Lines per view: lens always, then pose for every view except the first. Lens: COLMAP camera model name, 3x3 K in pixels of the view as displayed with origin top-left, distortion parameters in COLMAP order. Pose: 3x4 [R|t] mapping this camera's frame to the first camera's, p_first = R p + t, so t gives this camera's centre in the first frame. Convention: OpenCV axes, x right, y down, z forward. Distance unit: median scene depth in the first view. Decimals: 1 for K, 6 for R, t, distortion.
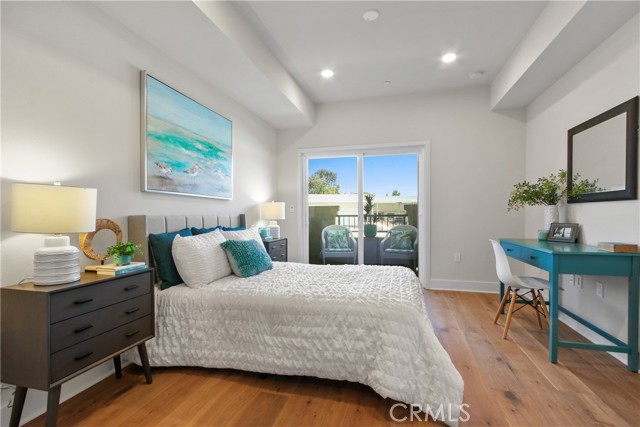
lens RADIAL K [[300.5, 0, 320.0], [0, 300.5, 213.1], [0, 0, 1]] dist [-0.005811, -0.000356]
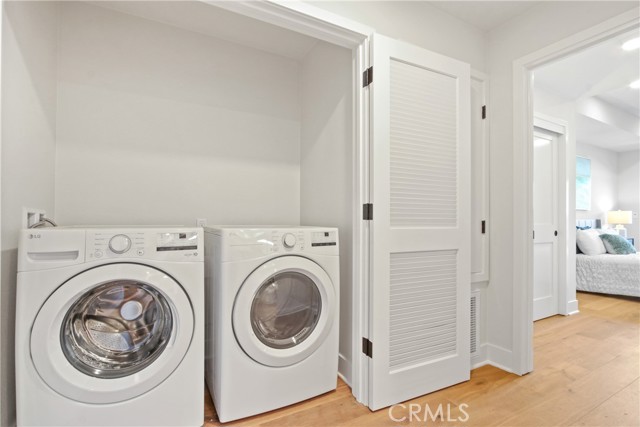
lens RADIAL K [[300.5, 0, 320.4], [0, 300.5, 217.2], [0, 0, 1]] dist [-0.005811, -0.000356]
pose [[0.690314, -0.001789, -0.723507, -0.234417], [-0.003636, 0.999976, -0.005941, 0.010475], [0.723500, 0.006732, 0.690291, -1.824217]]
